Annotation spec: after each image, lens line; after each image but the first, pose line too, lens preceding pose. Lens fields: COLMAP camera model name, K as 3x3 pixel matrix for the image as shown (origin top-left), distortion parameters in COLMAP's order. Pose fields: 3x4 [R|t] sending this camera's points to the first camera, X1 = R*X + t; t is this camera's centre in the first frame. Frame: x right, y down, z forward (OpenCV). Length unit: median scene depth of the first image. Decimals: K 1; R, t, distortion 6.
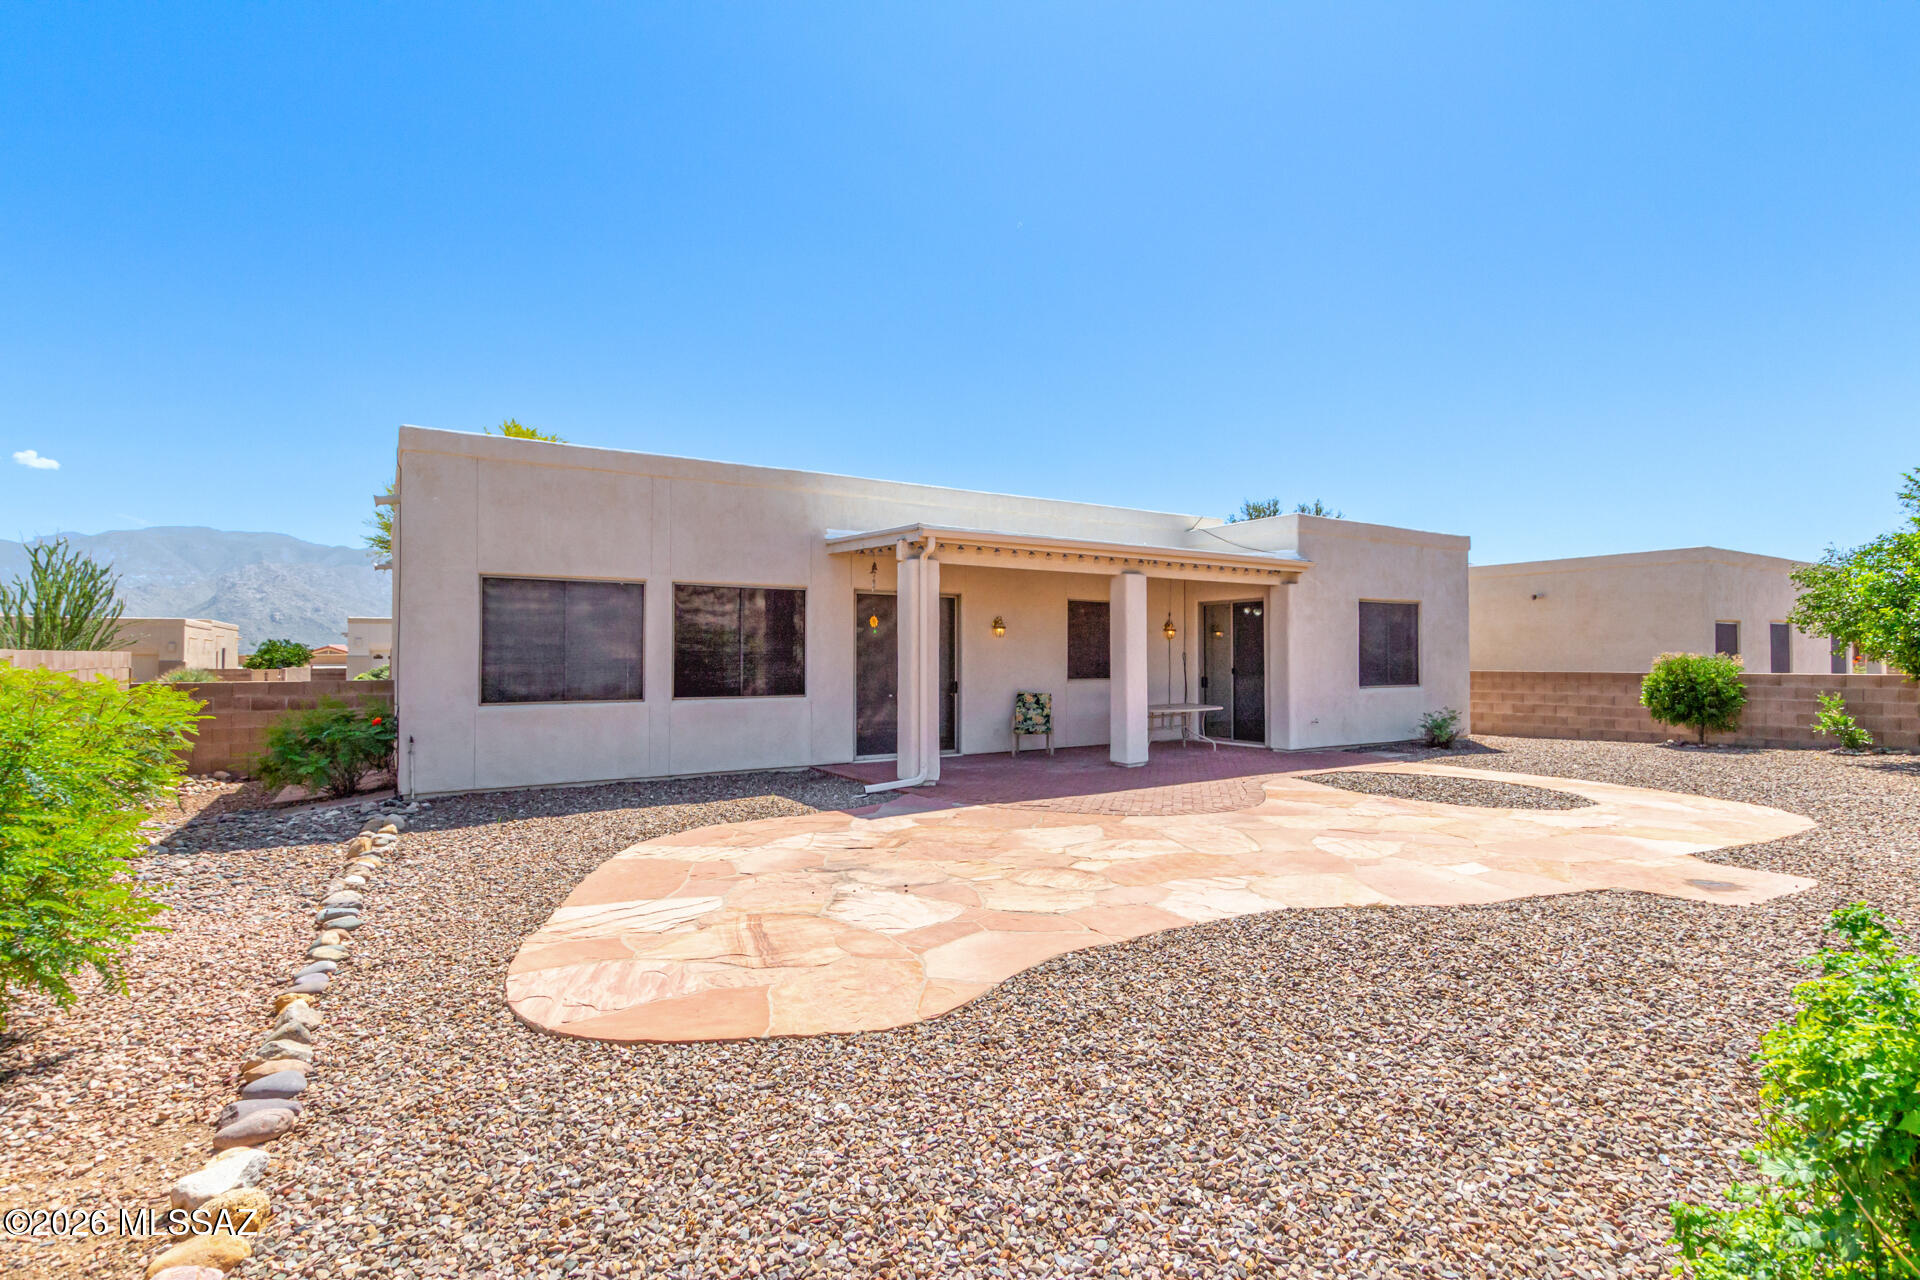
lens RADIAL K [[944.2, 0, 972.3], [0, 944.2, 647.6], [0, 0, 1]] dist [0.018373, -0.006800]
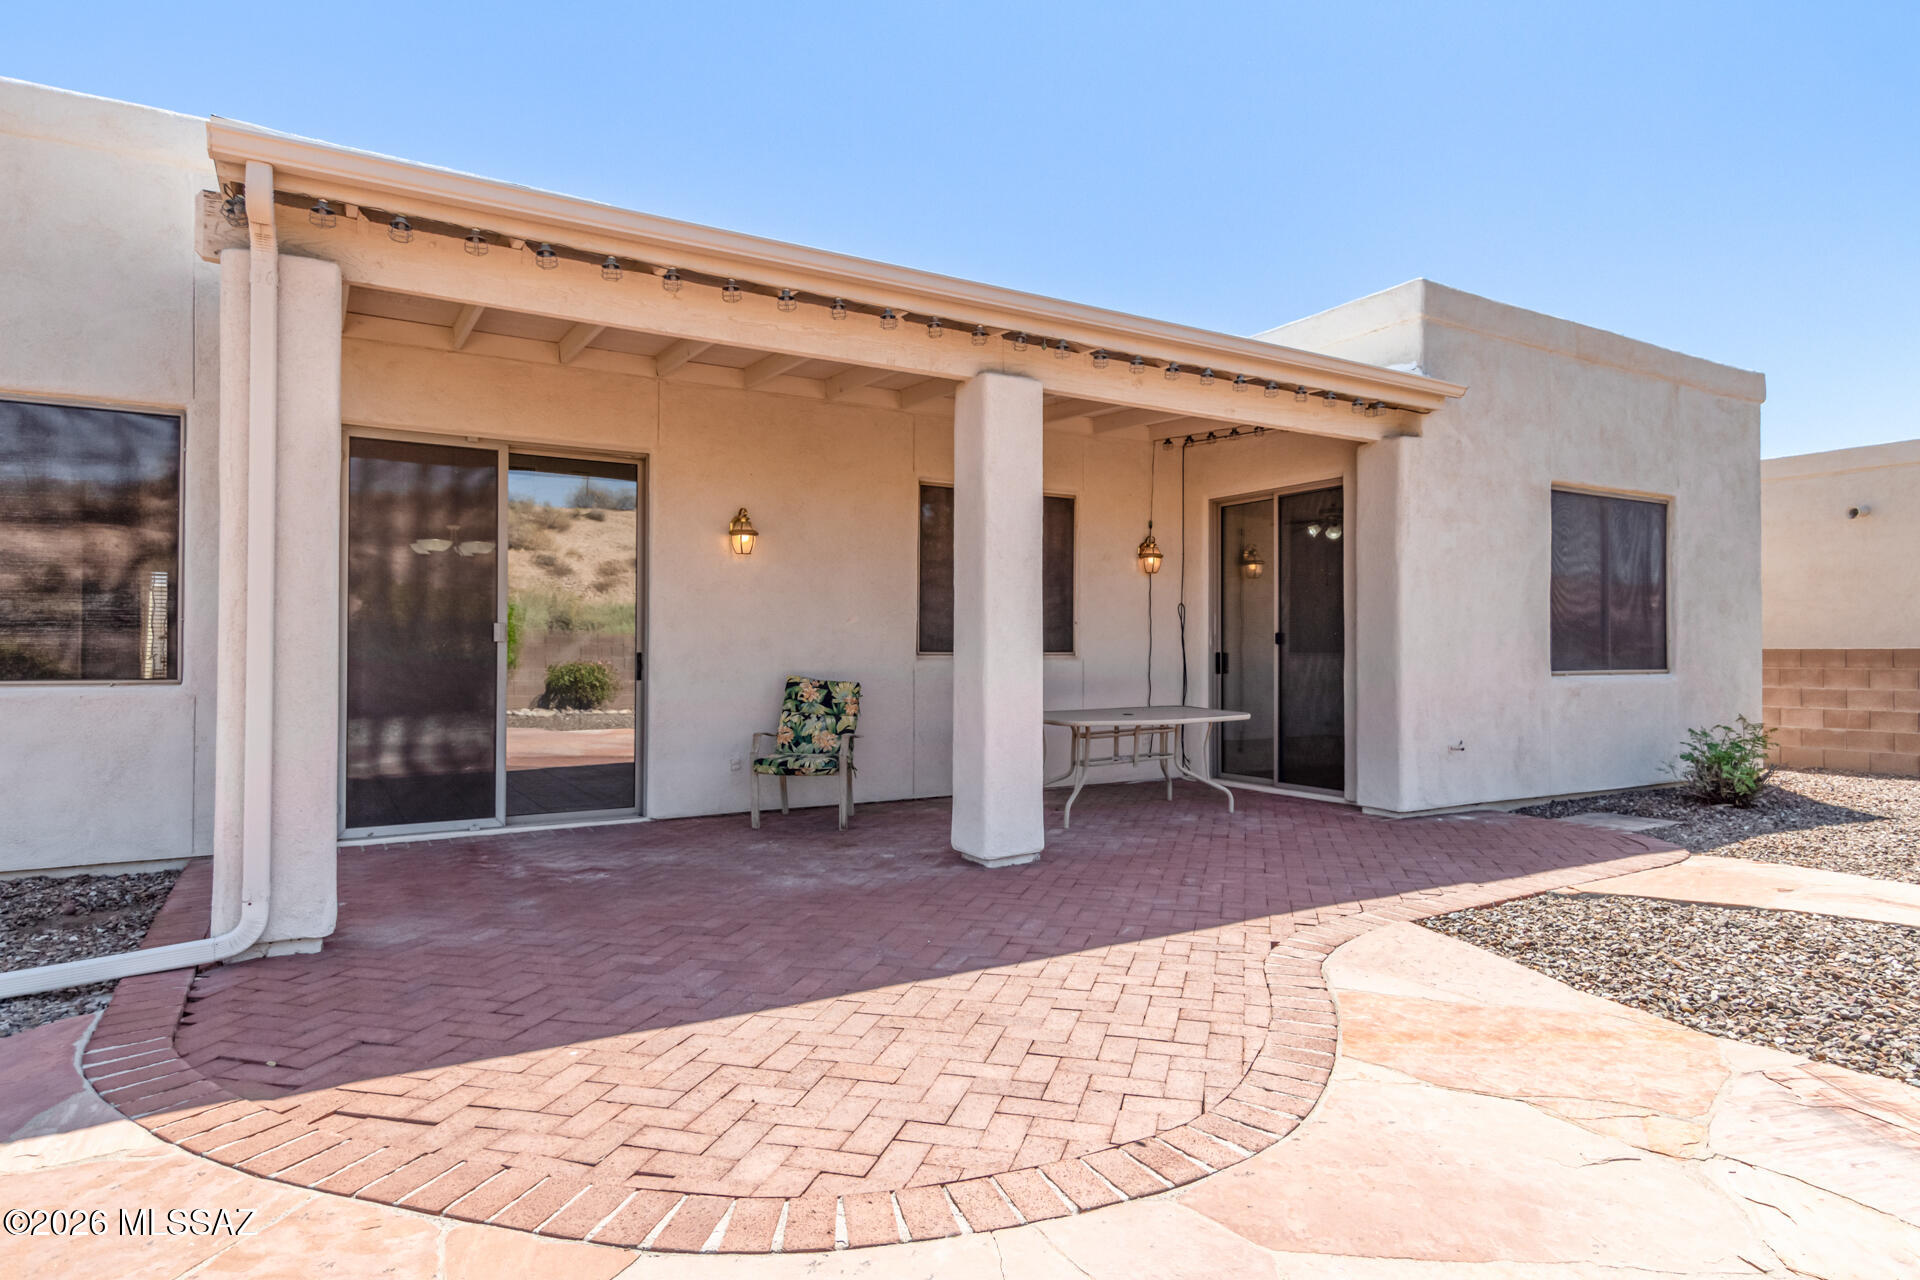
lens RADIAL K [[1101.9, 0, 964.1], [0, 1101.9, 649.4], [0, 0, 1]] dist [0.004475, 0.000759]
pose [[0.999309, 0.003586, -0.036997, 0.138137], [-0.003326, 0.999969, 0.007081, 0.026839], [0.037022, -0.006953, 0.999290, 0.438661]]
